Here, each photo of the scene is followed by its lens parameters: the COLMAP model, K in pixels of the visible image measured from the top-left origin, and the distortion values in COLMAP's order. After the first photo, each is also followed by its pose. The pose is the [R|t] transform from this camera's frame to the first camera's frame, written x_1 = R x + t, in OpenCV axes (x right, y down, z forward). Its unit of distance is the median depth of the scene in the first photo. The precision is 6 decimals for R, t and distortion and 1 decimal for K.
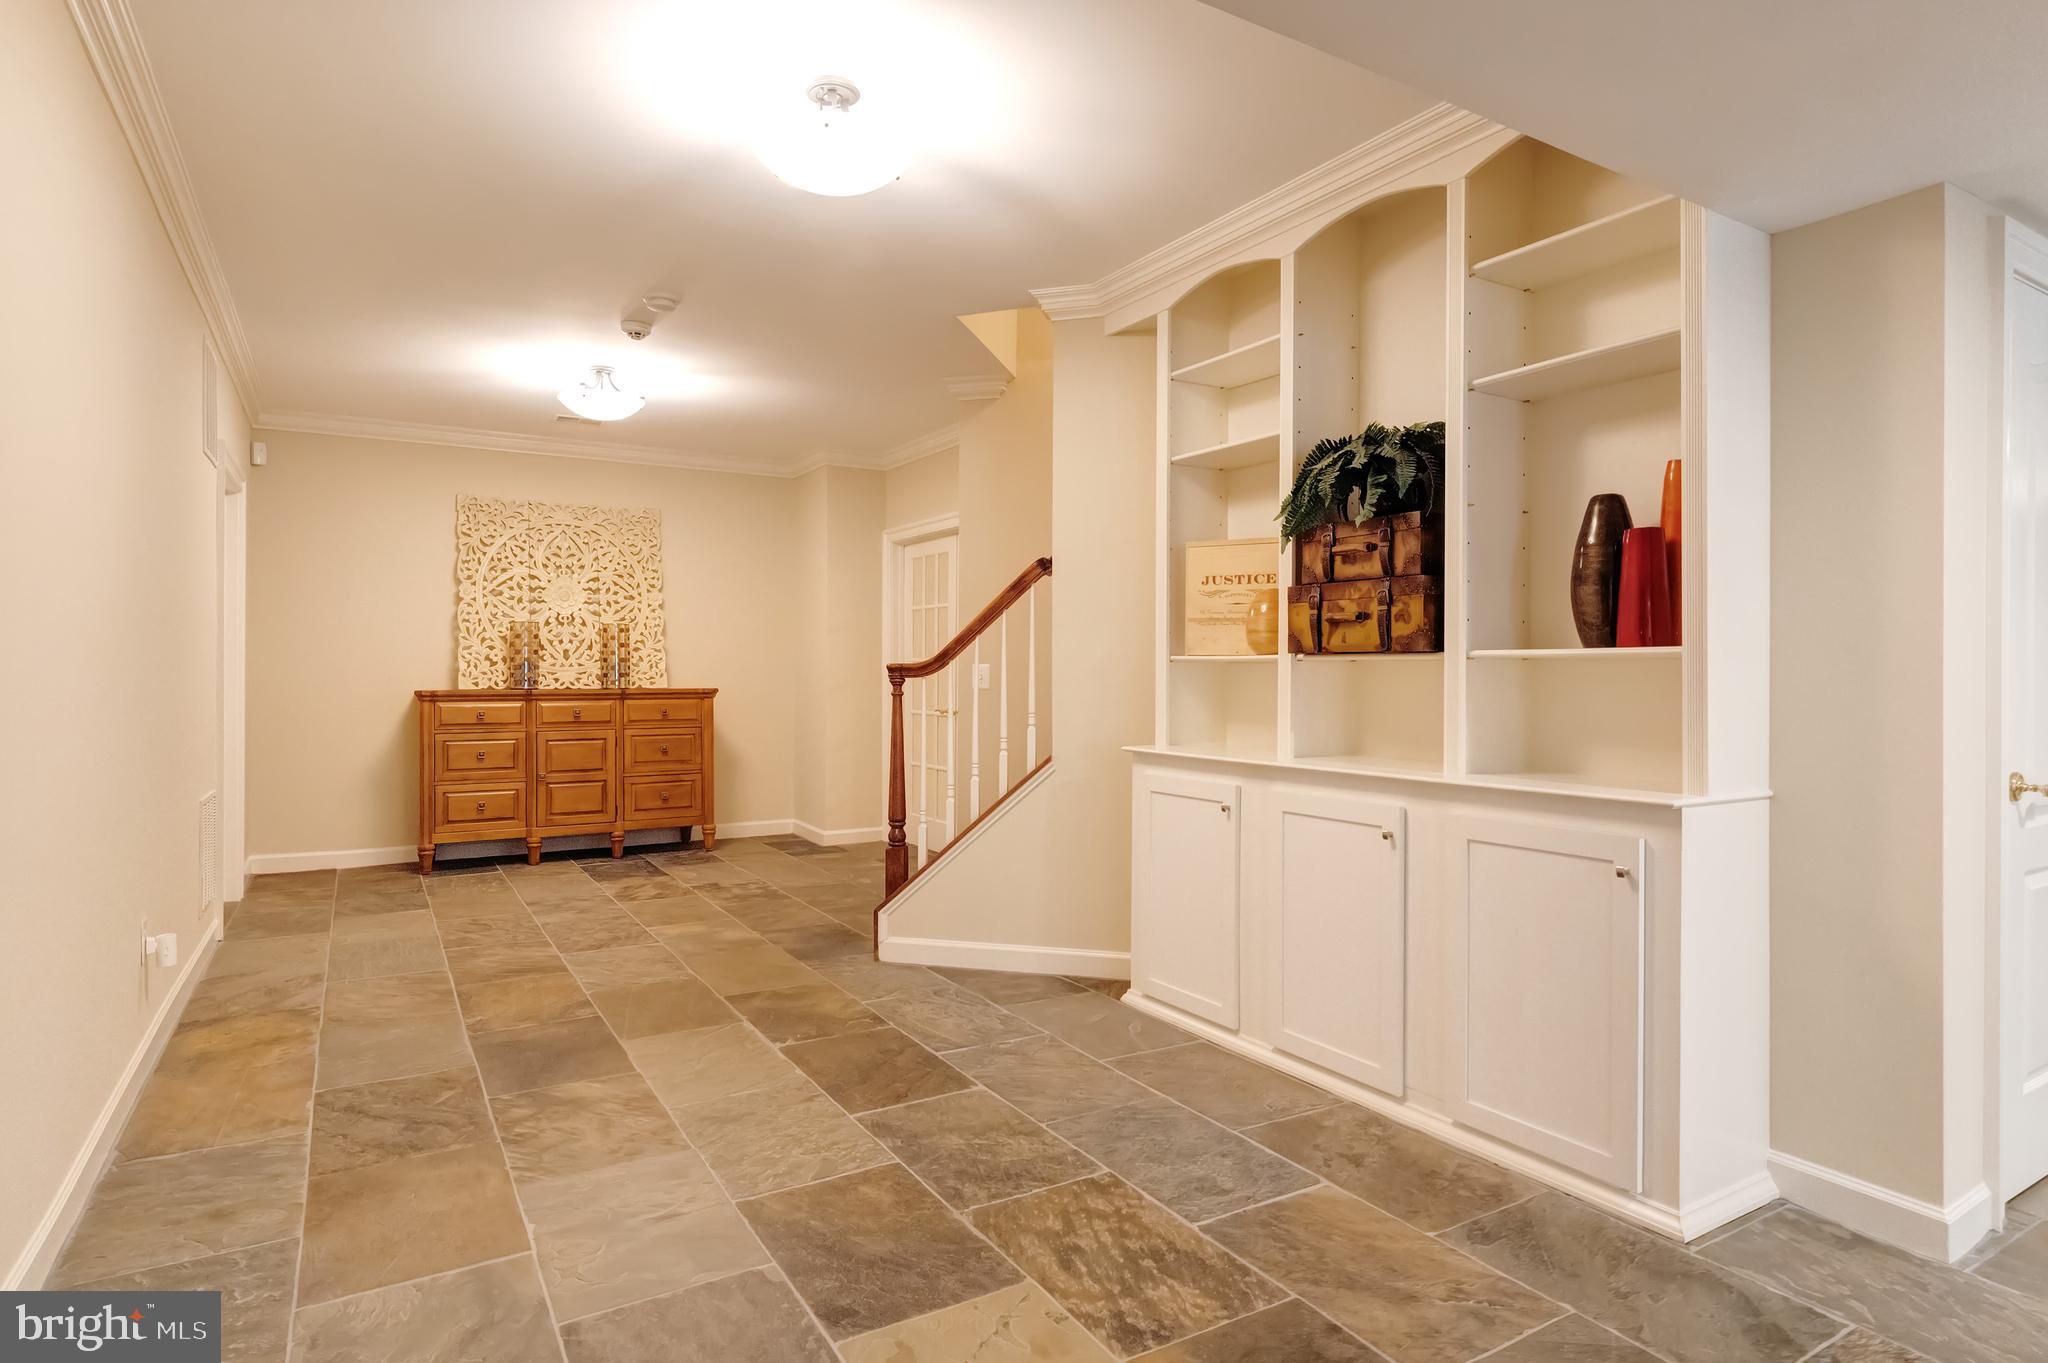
lens RADIAL K [[1106.5, 0, 1027.2], [0, 1106.5, 671.4], [0, 0, 1]] dist [-0.000667, 0.000008]
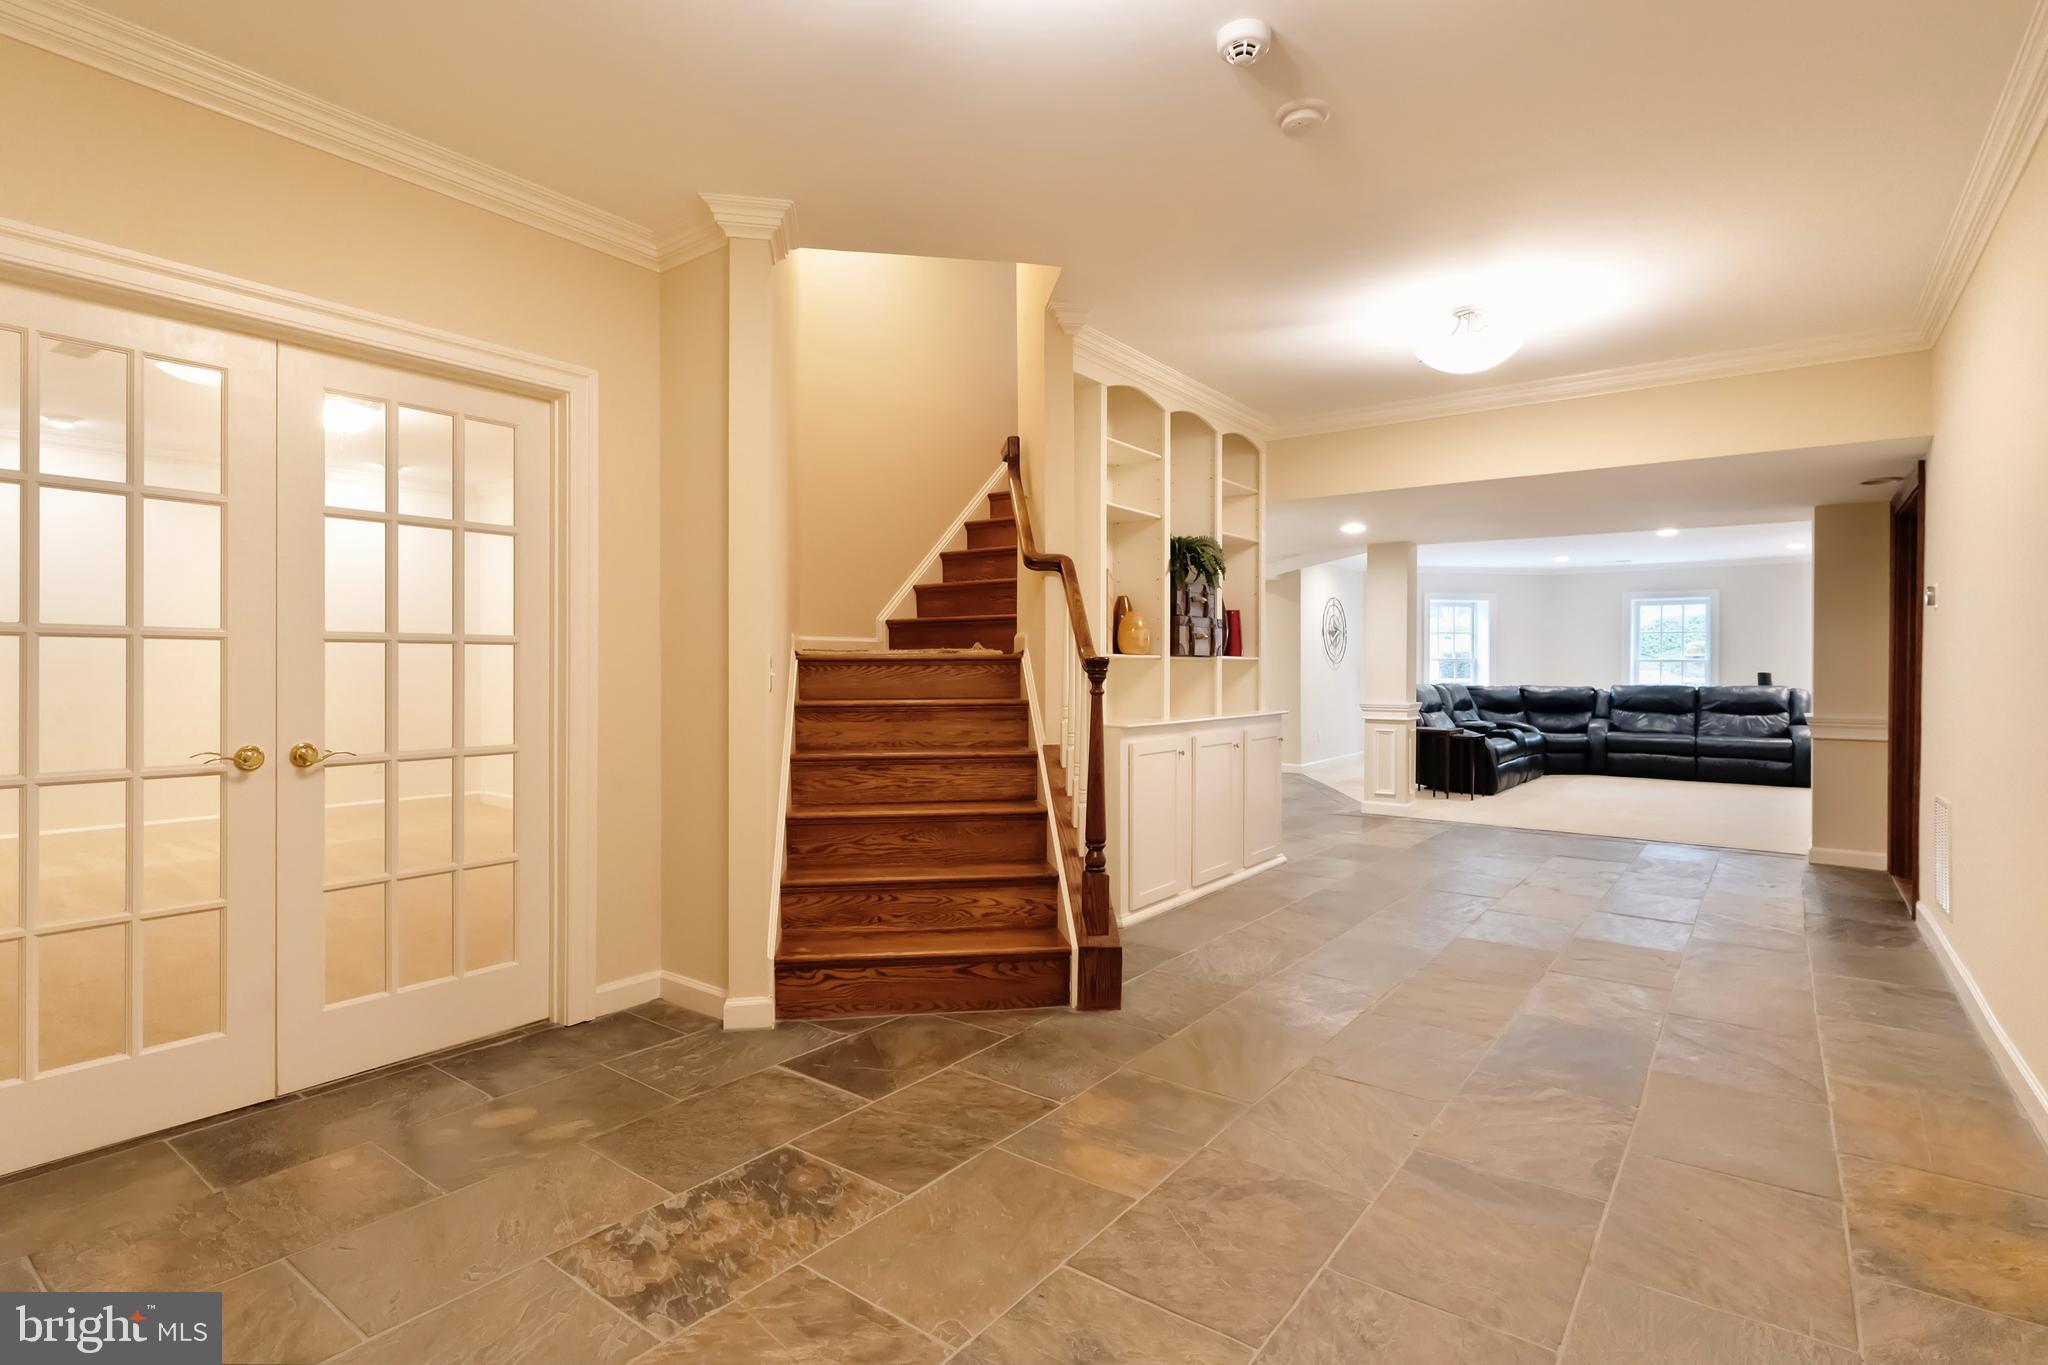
lens RADIAL K [[989.8, 0, 1017.3], [0, 989.8, 679.1], [0, 0, 1]] dist [-0.012288, -0.000555]
pose [[-0.363080, -0.010893, 0.931694, -1.050513], [0.002227, 0.999919, 0.012559, 0.001135], [-0.931755, 0.006635, -0.363026, 1.752975]]
